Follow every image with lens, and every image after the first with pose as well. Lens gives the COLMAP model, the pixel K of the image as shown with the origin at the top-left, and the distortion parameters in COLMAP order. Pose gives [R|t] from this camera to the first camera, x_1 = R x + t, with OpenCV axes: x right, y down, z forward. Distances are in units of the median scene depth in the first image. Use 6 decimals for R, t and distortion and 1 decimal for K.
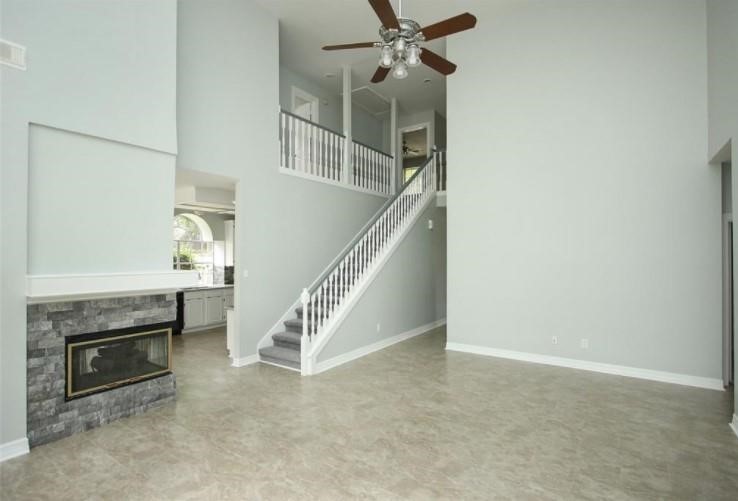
lens RADIAL K [[354.0, 0, 394.1], [0, 354.0, 254.2], [0, 0, 1]] dist [-0.011409, 0.000455]
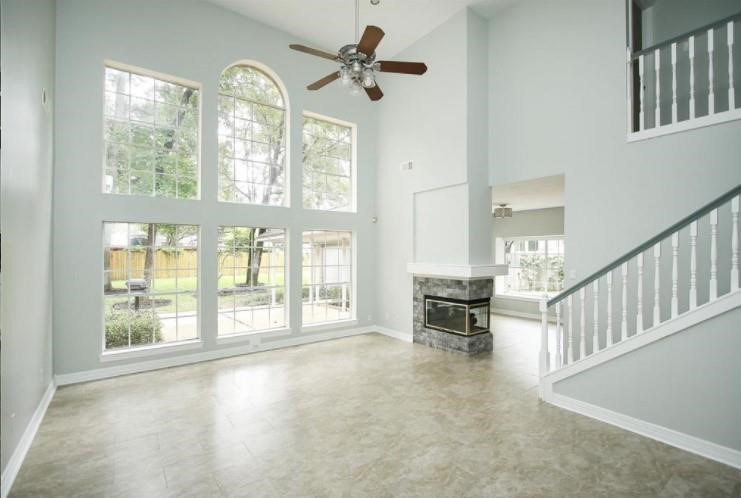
lens RADIAL K [[355.0, 0, 372.1], [0, 355.0, 251.9], [0, 0, 1]] dist [-0.005996, 0.000804]
pose [[-0.368779, -0.005344, -0.929502, 1.024913], [0.004678, 0.999960, -0.007605, 0.004568], [0.929505, -0.007153, -0.368739, 1.425891]]
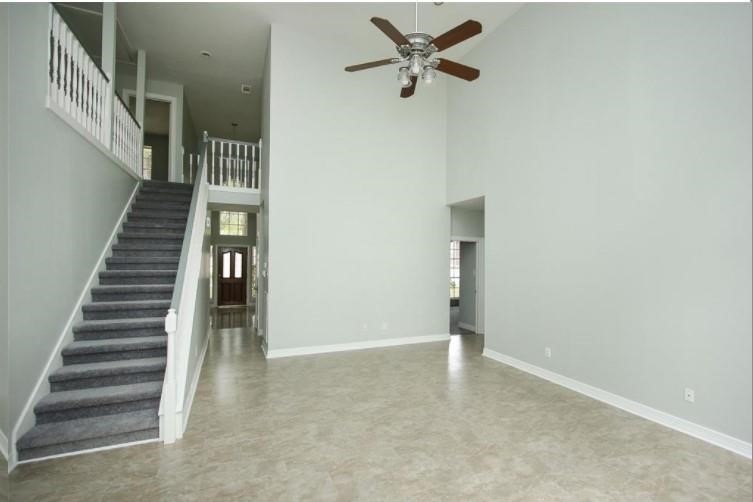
lens RADIAL K [[330.4, 0, 380.8], [0, 330.4, 252.5], [0, 0, 1]] dist [-0.009532, -0.000415]
pose [[0.566846, 0.021172, 0.823551, -0.818516], [-0.011518, 0.999776, -0.017775, -0.001009], [-0.823743, 0.000590, 0.566963, 0.515813]]
